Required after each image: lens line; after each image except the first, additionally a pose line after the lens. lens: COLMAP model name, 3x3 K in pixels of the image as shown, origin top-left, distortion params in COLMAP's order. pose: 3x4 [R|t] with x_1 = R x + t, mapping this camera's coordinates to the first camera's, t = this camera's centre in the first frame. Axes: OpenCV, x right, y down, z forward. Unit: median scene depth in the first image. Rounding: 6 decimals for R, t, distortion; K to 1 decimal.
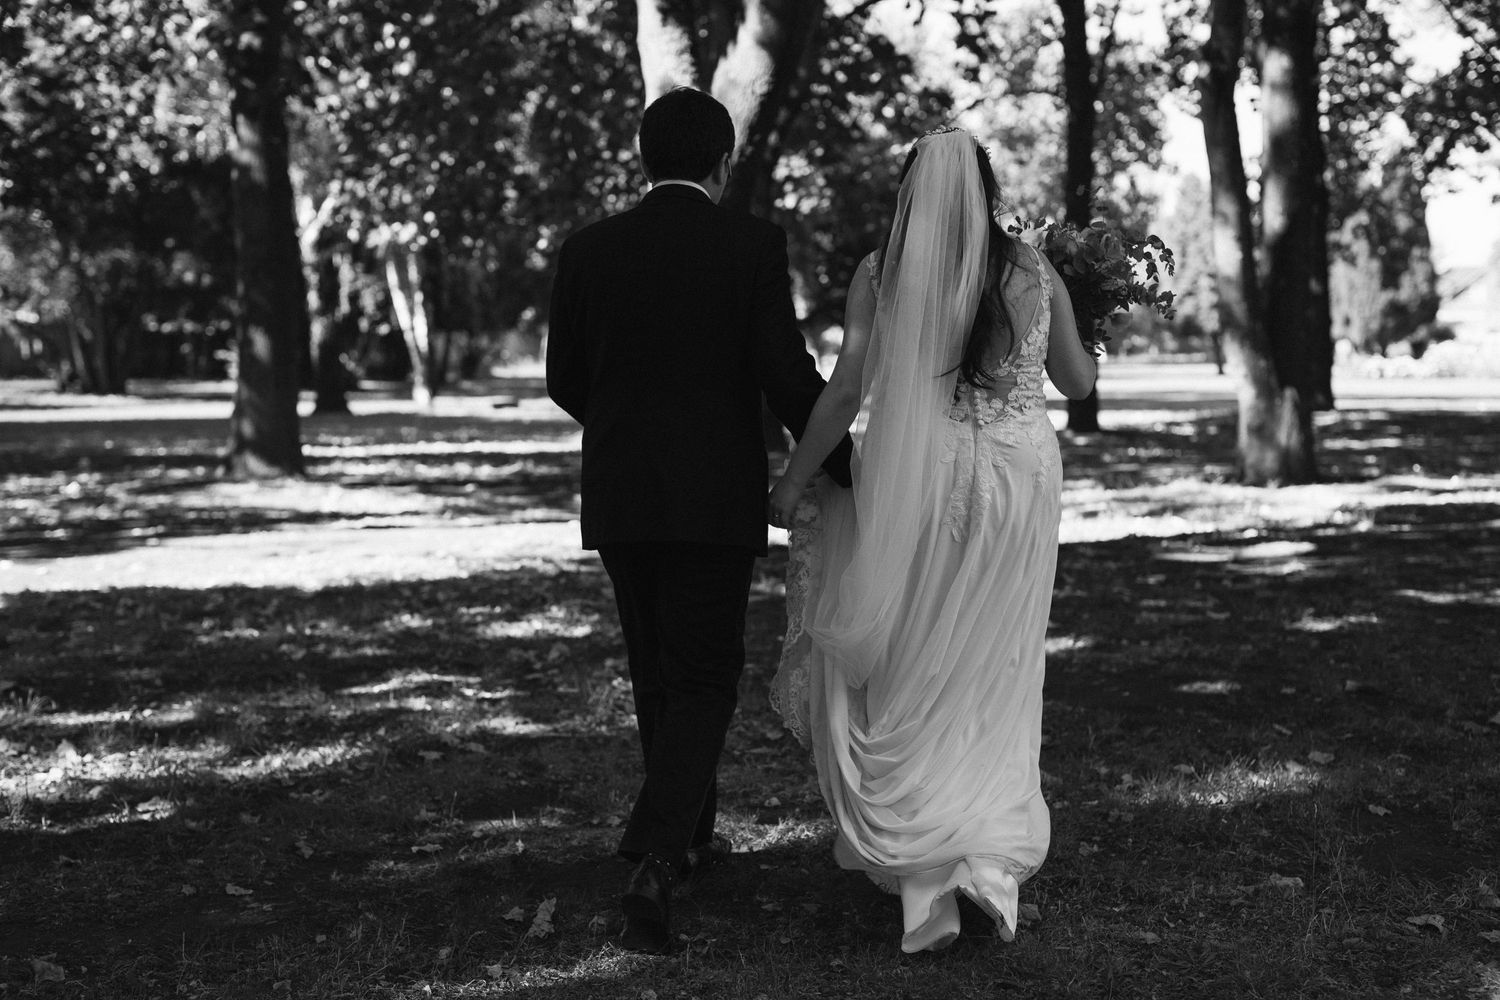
lens RADIAL K [[2174.9, 0, 750.7], [0, 2174.9, 504.2], [0, 0, 1]] dist [0.005188, 0.000000]
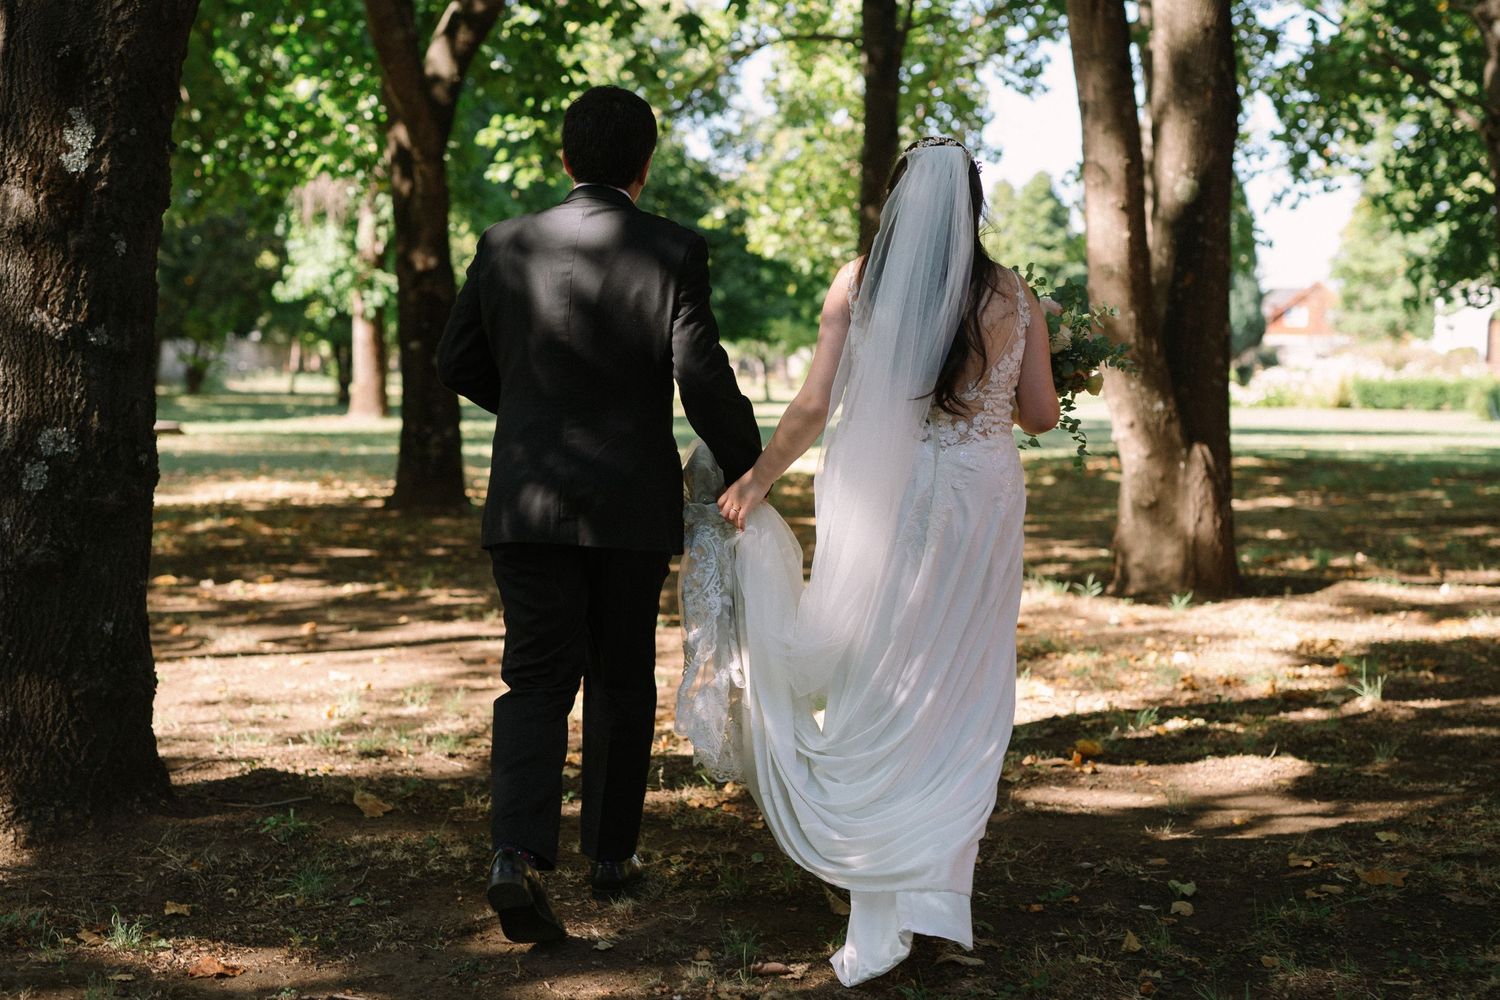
lens RADIAL K [[2174.9, 0, 750.7], [0, 2174.9, 497.3], [0, 0, 1]] dist [0.005188, 0.000000]
pose [[0.995953, 0.009337, 0.089389, 0.033428], [-0.008430, 0.999909, -0.010527, -0.016803], [-0.089479, 0.009731, 0.995941, 0.211609]]
